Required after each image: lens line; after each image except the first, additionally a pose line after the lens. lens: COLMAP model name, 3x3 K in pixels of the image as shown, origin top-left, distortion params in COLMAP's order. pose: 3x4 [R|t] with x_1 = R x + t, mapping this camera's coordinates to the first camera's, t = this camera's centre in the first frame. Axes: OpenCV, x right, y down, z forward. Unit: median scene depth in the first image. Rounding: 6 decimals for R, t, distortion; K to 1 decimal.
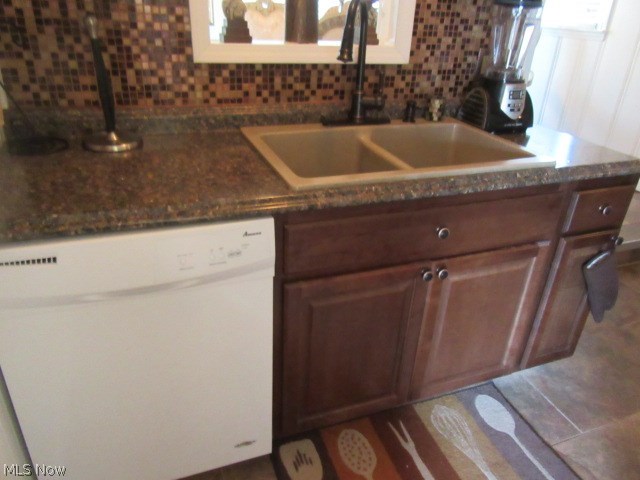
lens RADIAL K [[477.2, 0, 316.3], [0, 477.2, 235.8], [0, 0, 1]] dist [-0.016578, 0.023097]
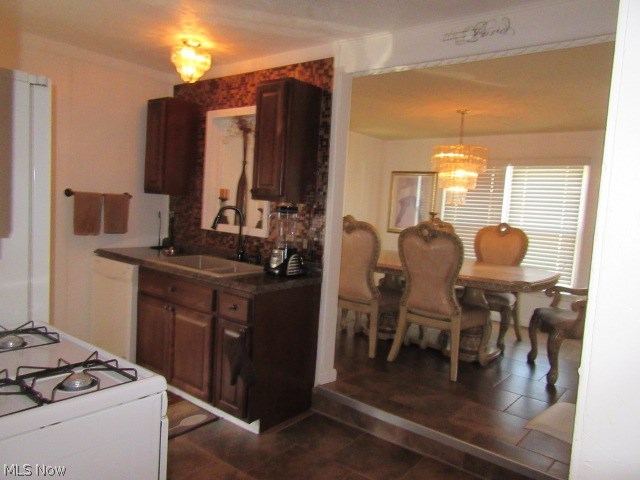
lens RADIAL K [[477.2, 0, 322.4], [0, 477.2, 240.9], [0, 0, 1]] dist [-0.016578, 0.023097]
pose [[0.481574, 0.057890, -0.874492, 2.272105], [-0.430731, 0.884623, -0.178639, -0.100796], [0.763254, 0.462699, 0.450946, 0.302052]]
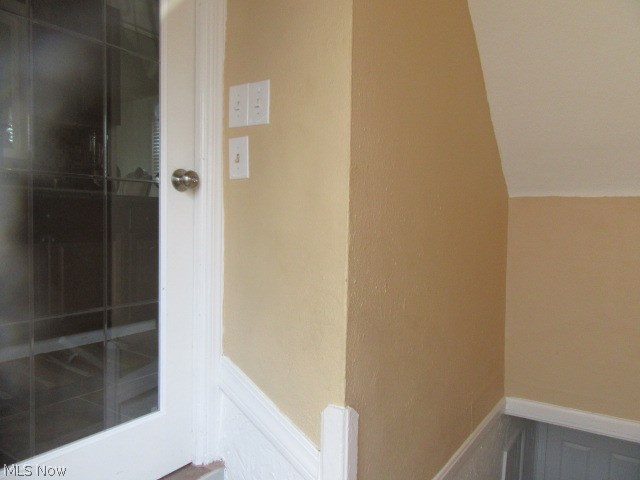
lens RADIAL K [[477.2, 0, 321.8], [0, 477.2, 238.0], [0, 0, 1]] dist [-0.016578, 0.023097]
pose [[0.820539, -0.052899, 0.569137, 0.051899], [0.274280, 0.910022, -0.310854, 0.818041], [-0.501484, 0.411170, 0.761218, -0.840898]]
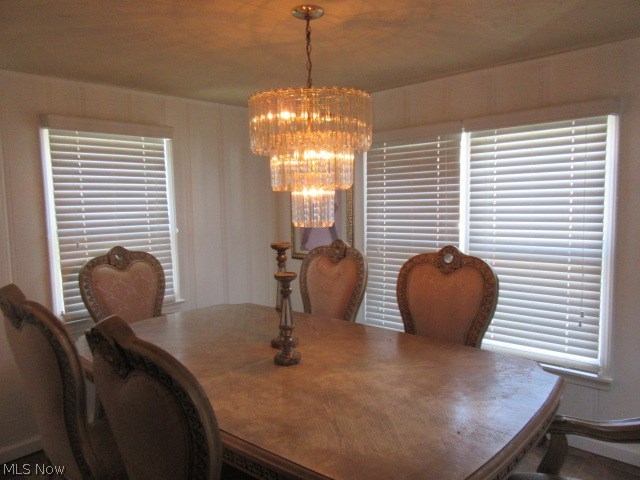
lens RADIAL K [[477.2, 0, 318.0], [0, 477.2, 238.9], [0, 0, 1]] dist [-0.016578, 0.023097]
pose [[0.429195, 0.031973, -0.902646, 1.355604], [-0.370271, 0.917765, -0.143550, -0.890696], [0.823827, 0.395834, 0.405739, 1.531422]]
